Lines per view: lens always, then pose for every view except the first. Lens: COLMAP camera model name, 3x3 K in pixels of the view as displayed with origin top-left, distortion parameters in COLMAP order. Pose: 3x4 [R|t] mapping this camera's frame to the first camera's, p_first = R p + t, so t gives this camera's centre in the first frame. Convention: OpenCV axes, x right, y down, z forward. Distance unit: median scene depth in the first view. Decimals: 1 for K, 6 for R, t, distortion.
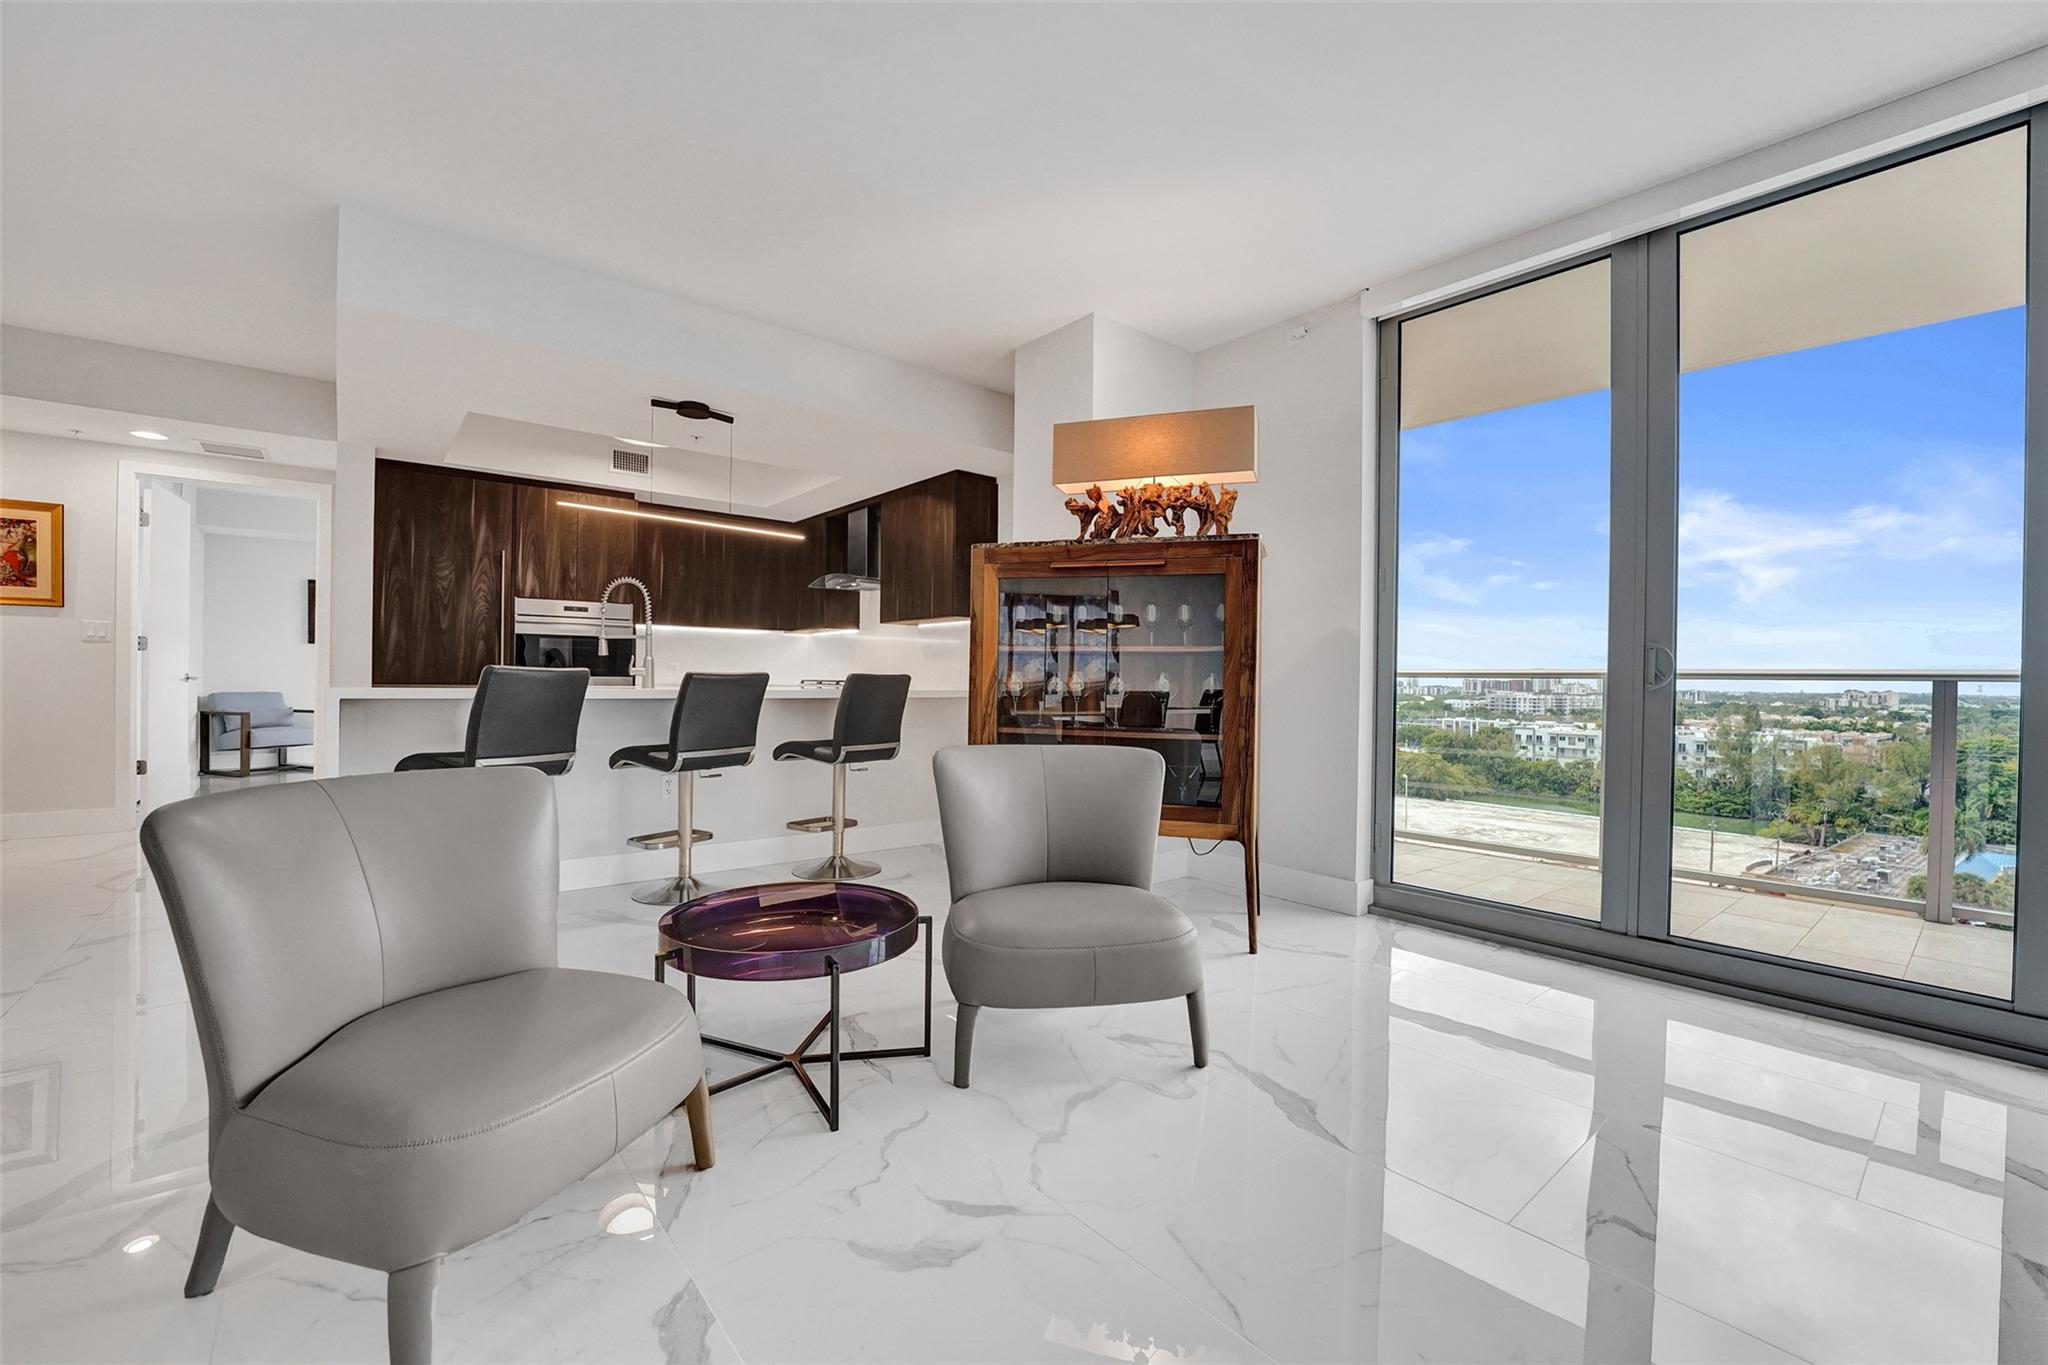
lens RADIAL K [[831.0, 0, 1020.5], [0, 831.0, 682.8], [0, 0, 1]] dist [-0.020445, 0.000662]
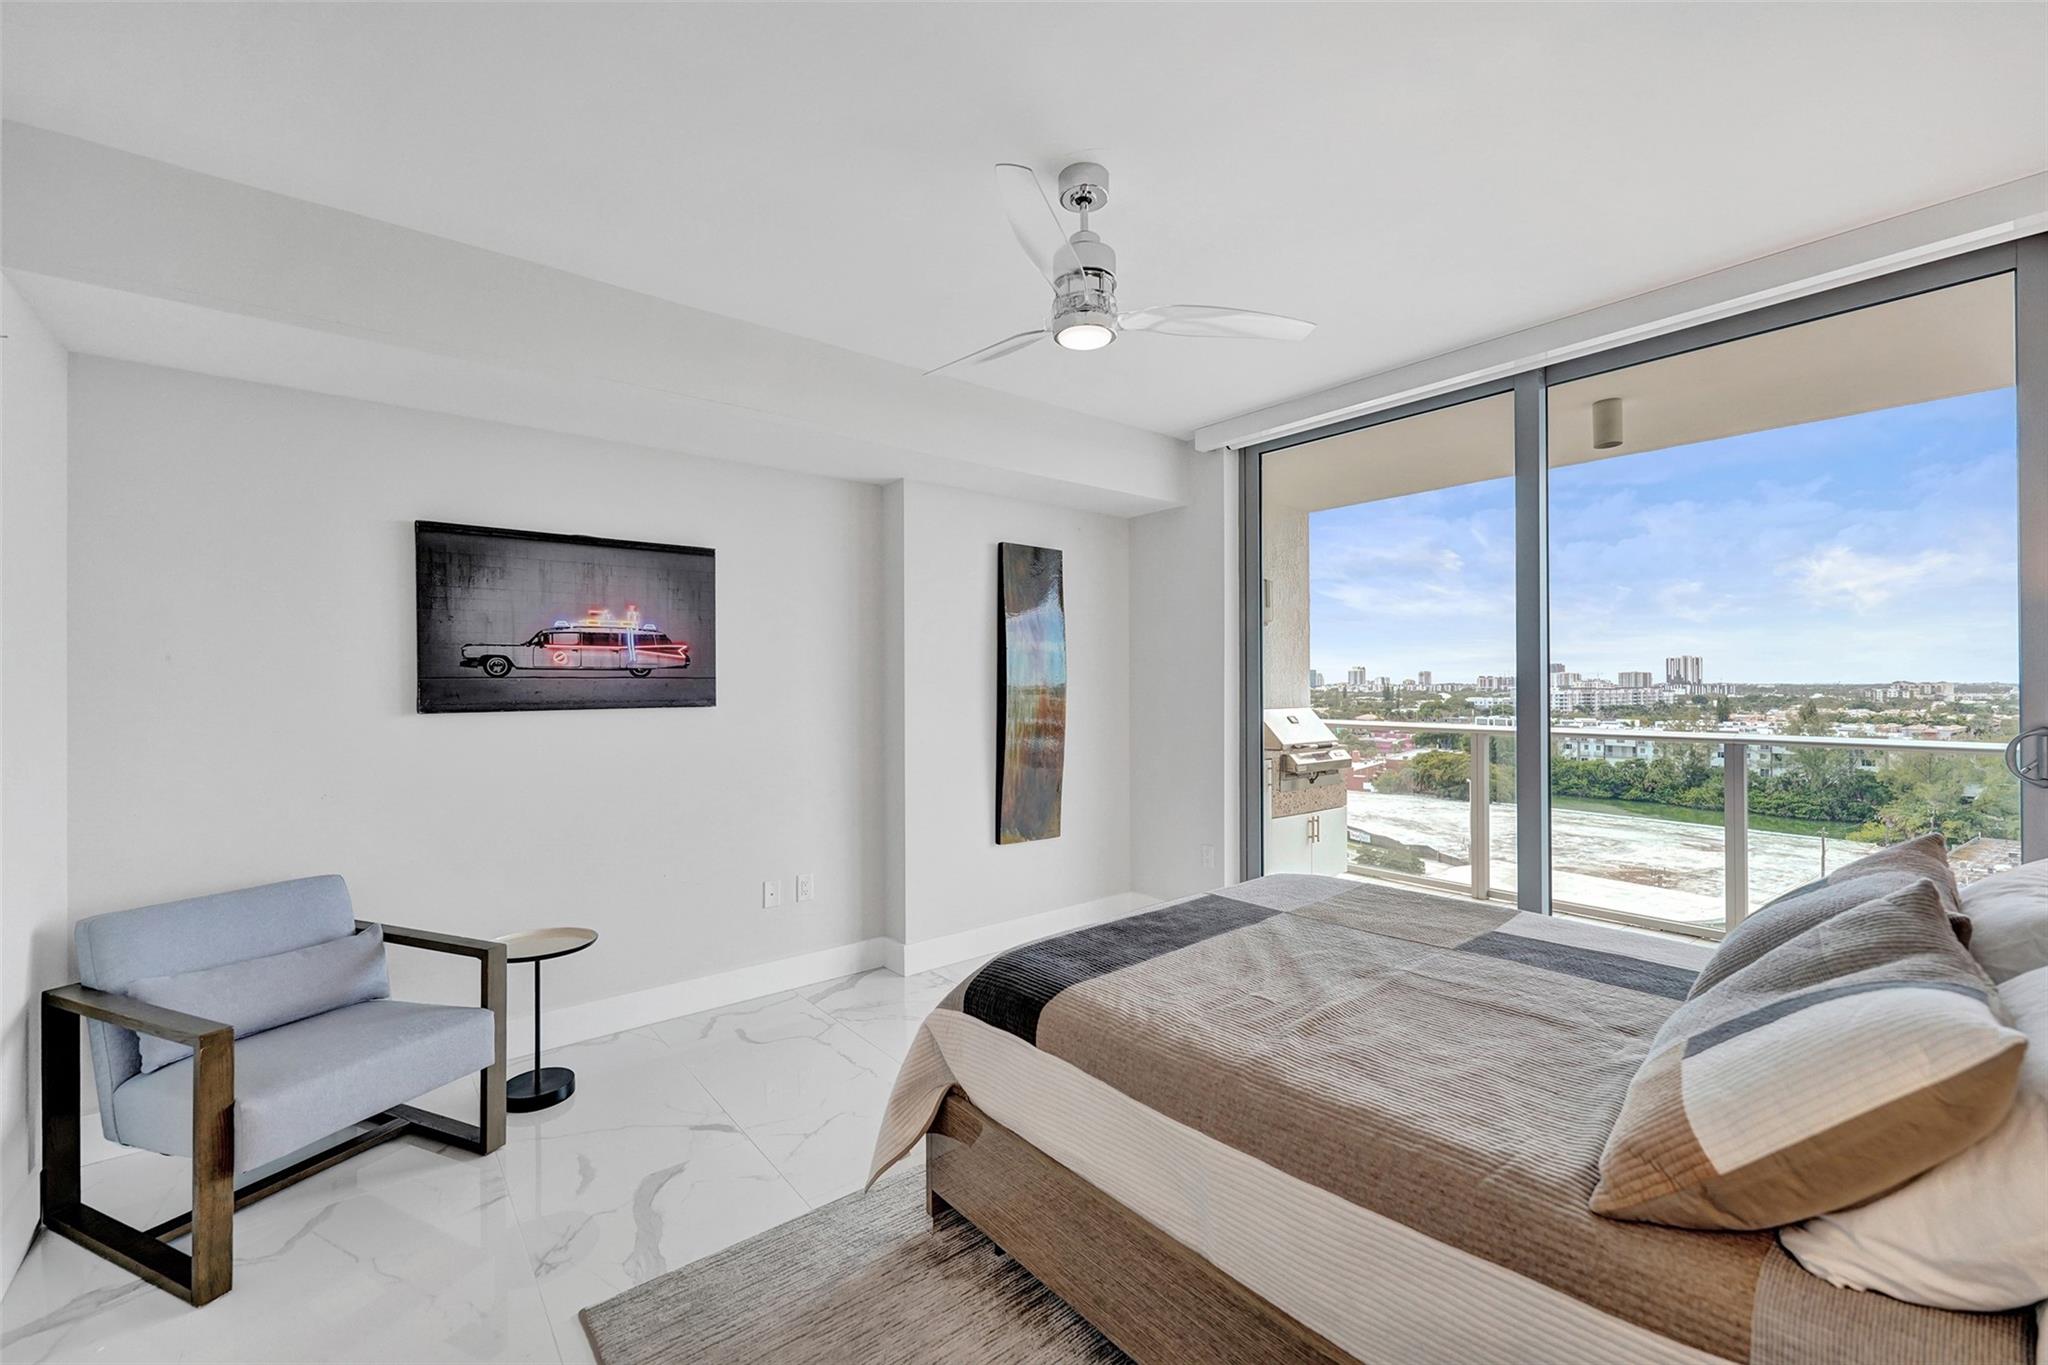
lens RADIAL K [[836.9, 0, 1025.1], [0, 836.9, 678.1], [0, 0, 1]] dist [0.001521, 0.000060]
pose [[0.999825, -0.016516, -0.008797, -1.154878], [0.016417, 0.999803, -0.011154, -0.101043], [0.008979, 0.011008, 0.999899, 1.232825]]
